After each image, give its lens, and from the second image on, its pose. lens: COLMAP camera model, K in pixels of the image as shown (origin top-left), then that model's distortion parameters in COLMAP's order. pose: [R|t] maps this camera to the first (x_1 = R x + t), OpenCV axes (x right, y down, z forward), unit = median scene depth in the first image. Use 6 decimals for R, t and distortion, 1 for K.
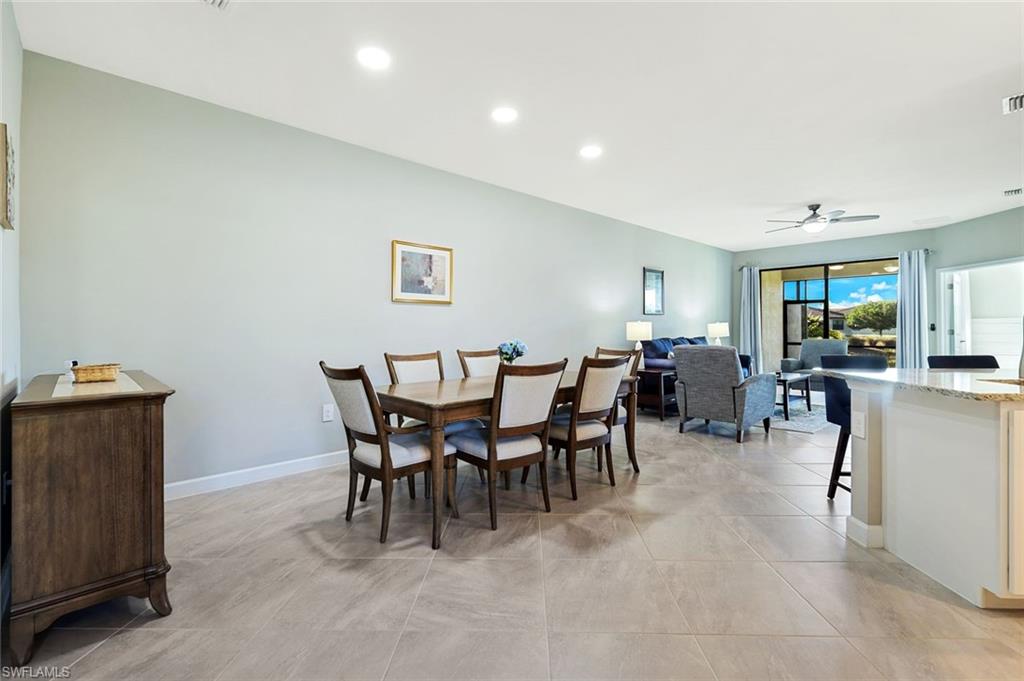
lens RADIAL K [[459.8, 0, 515.5], [0, 459.8, 332.4], [0, 0, 1]] dist [0.004558, 0.000698]
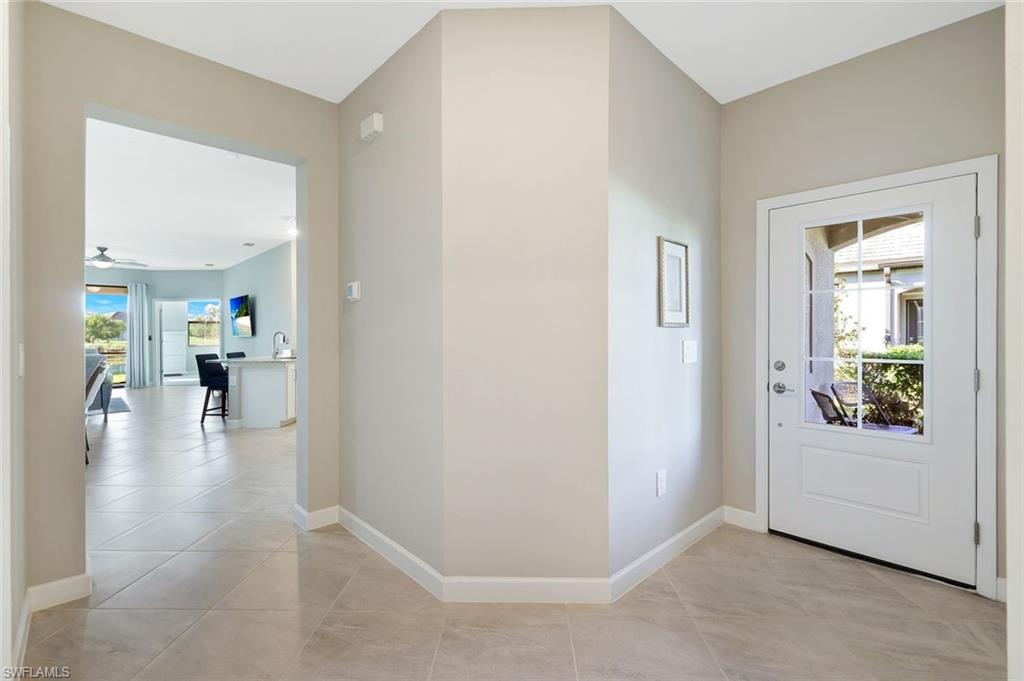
lens RADIAL K [[459.8, 0, 509.8], [0, 459.8, 334.7], [0, 0, 1]] dist [0.004558, 0.000698]
pose [[0.021230, 0.003541, 0.999768, -0.681530], [0.008244, 0.999959, -0.003716, -0.008759], [-0.999741, 0.008321, 0.021200, -0.214396]]
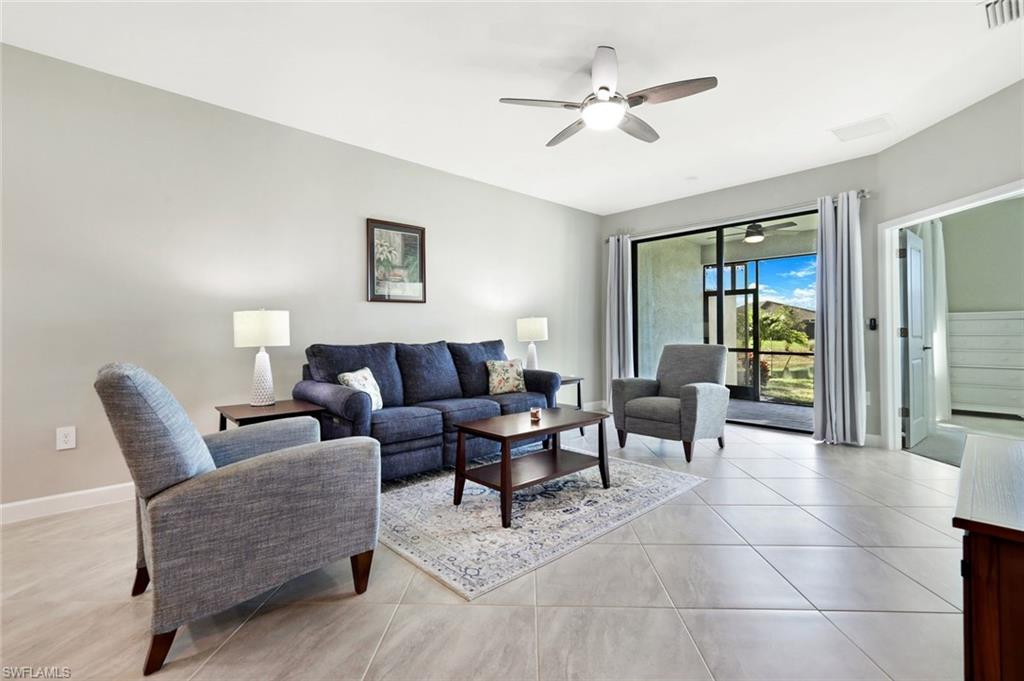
lens RADIAL K [[459.8, 0, 511.7], [0, 459.8, 331.4], [0, 0, 1]] dist [0.004558, 0.000698]
pose [[0.999956, 0.001581, -0.009197, 0.585273], [-0.001638, 0.999979, -0.006237, 0.002735], [0.009186, 0.006251, 0.999938, 0.534773]]
